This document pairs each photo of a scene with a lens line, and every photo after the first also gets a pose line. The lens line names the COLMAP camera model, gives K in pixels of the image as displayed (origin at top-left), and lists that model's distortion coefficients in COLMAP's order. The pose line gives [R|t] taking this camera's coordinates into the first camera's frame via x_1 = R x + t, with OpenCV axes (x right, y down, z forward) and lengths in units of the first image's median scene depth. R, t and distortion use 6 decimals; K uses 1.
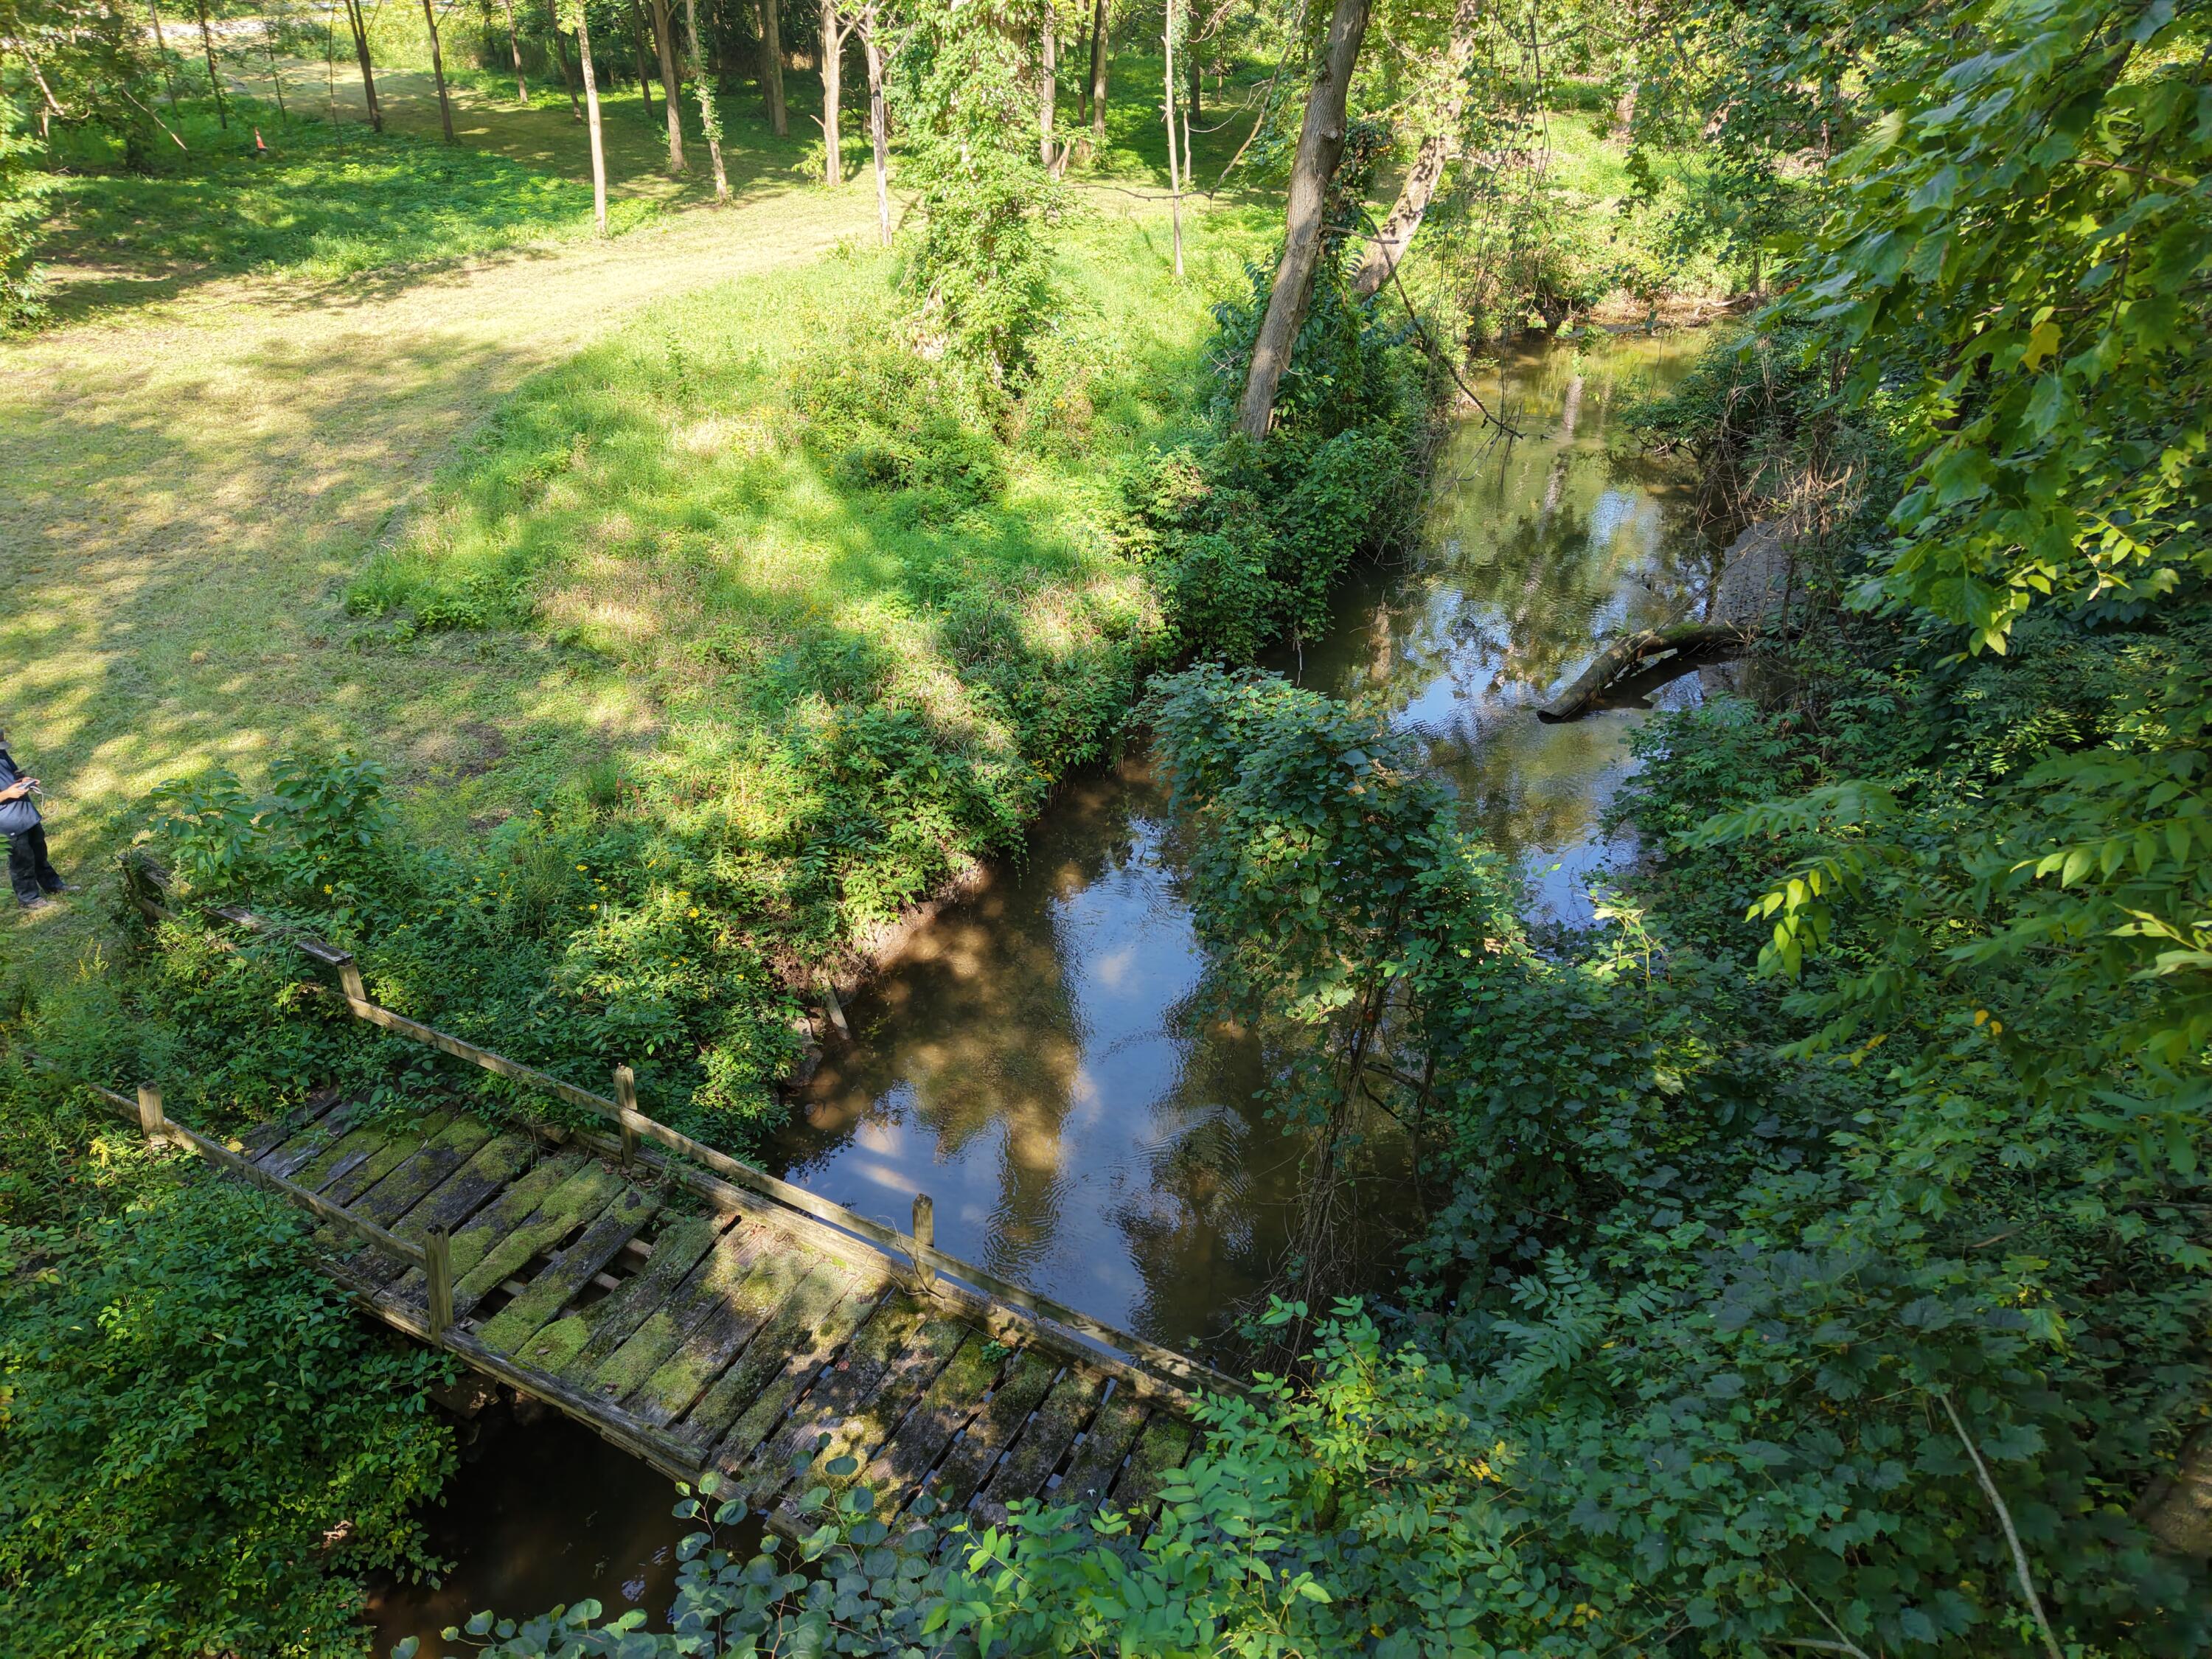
lens RADIAL K [[1534.1, 0, 1110.8], [0, 1534.1, 820.7], [0, 0, 1]] dist [-0.003807, -0.005539]
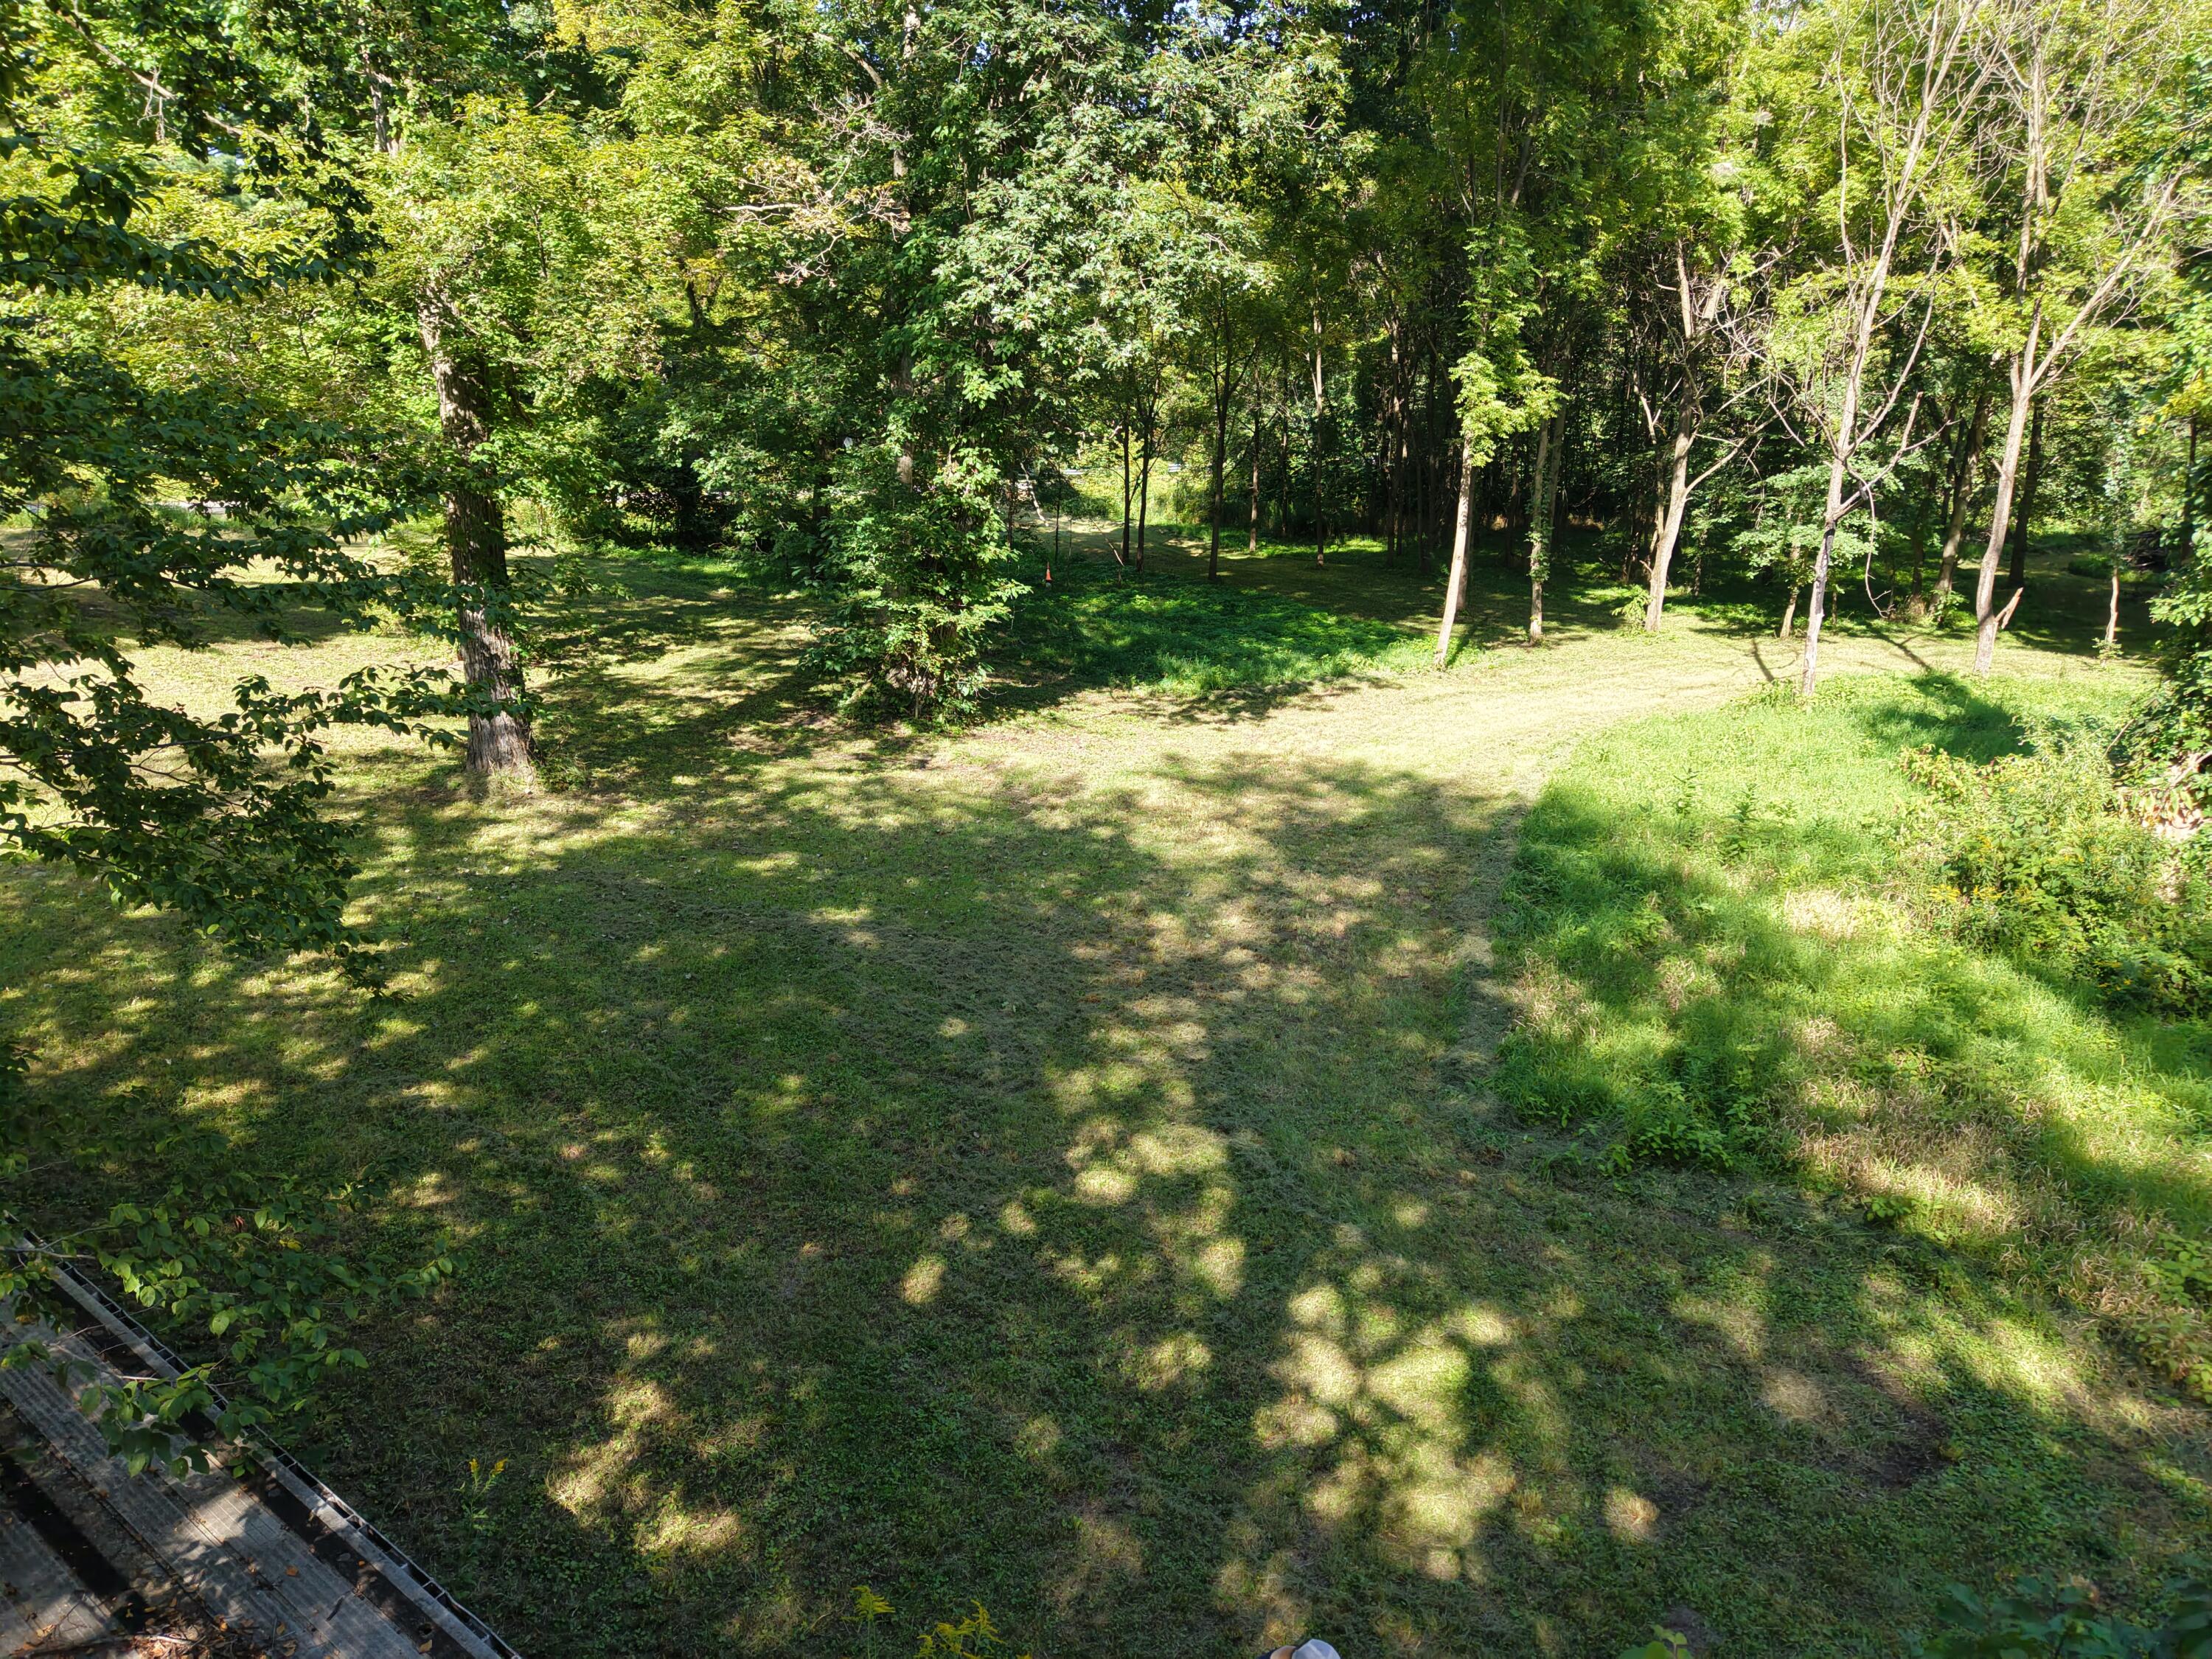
lens RADIAL K [[1534.1, 0, 1099.4], [0, 1534.1, 832.2], [0, 0, 1]] dist [-0.003807, -0.005539]
pose [[0.934188, 0.082536, -0.347104, -0.258772], [-0.171554, 0.956939, -0.234171, -0.036618], [0.312830, 0.278307, 0.908121, 0.137386]]
